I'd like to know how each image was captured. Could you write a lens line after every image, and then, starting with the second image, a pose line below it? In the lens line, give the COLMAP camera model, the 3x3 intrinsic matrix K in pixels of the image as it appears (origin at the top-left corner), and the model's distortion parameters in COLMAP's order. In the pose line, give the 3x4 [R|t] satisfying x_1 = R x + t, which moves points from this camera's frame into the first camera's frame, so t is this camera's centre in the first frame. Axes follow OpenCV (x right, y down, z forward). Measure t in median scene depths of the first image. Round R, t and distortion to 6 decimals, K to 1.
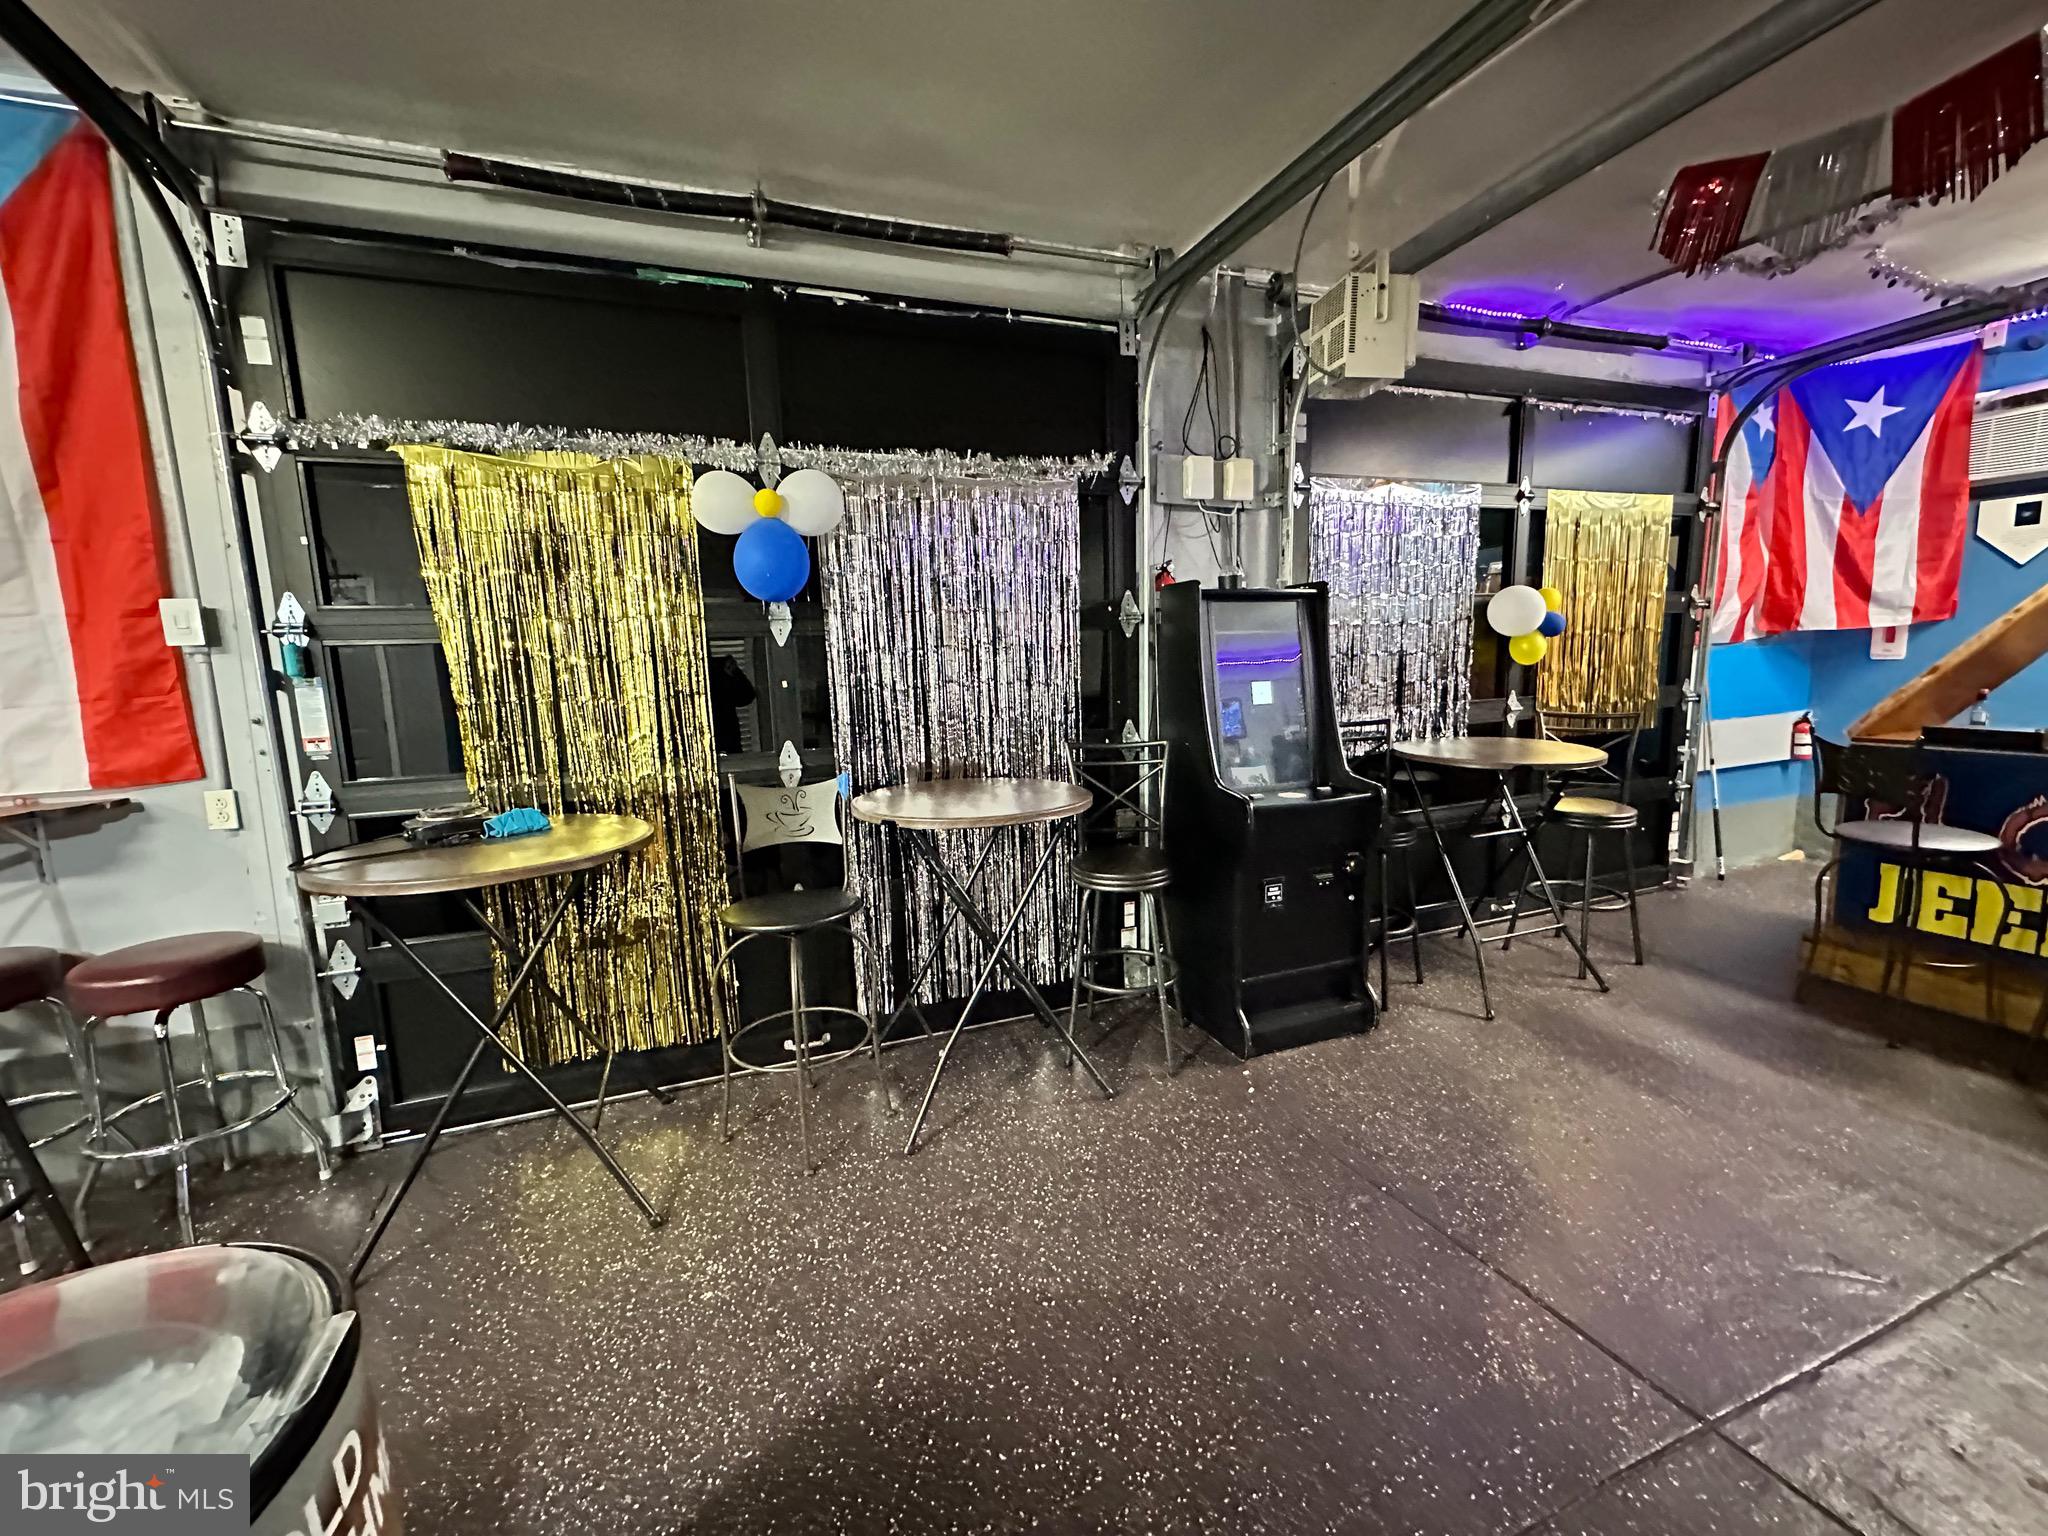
lens RADIAL K [[814.2, 0, 1027.9], [0, 814.2, 766.9], [0, 0, 1]] dist [-0.003529, 0.000626]
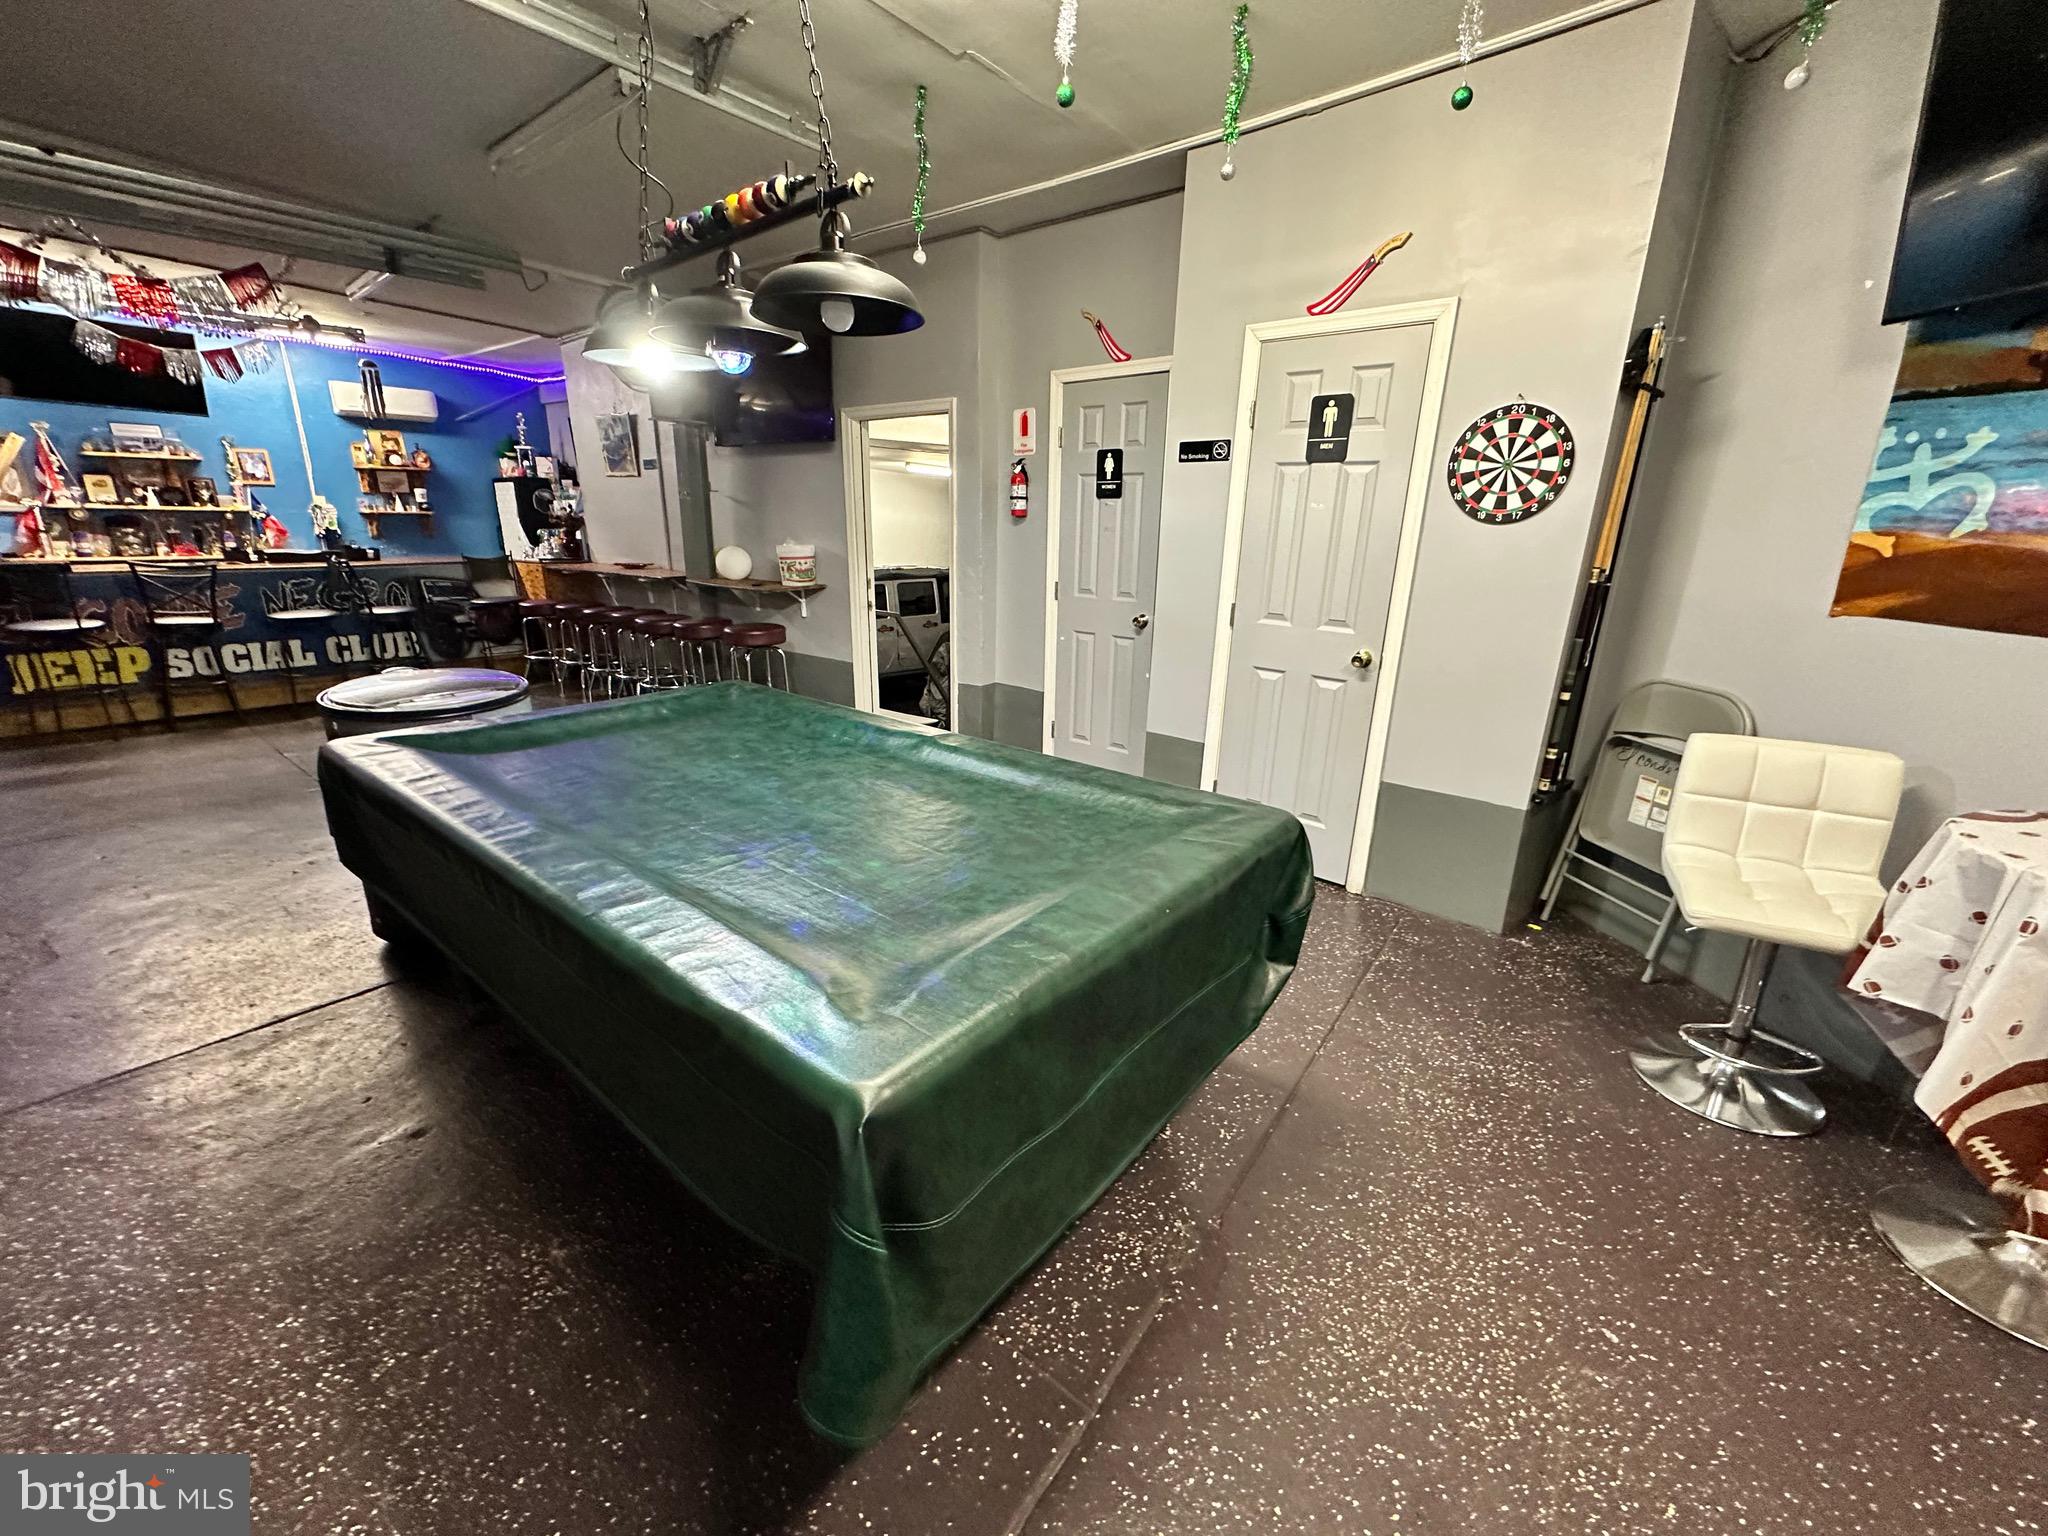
lens RADIAL K [[814.2, 0, 1024.0], [0, 814.2, 765.8], [0, 0, 1]] dist [-0.003529, 0.000626]
pose [[-0.482918, -0.230409, 0.844809, -0.996772], [0.119500, 0.938395, 0.324243, 0.036277], [-0.867473, 0.257538, -0.425634, 0.019833]]
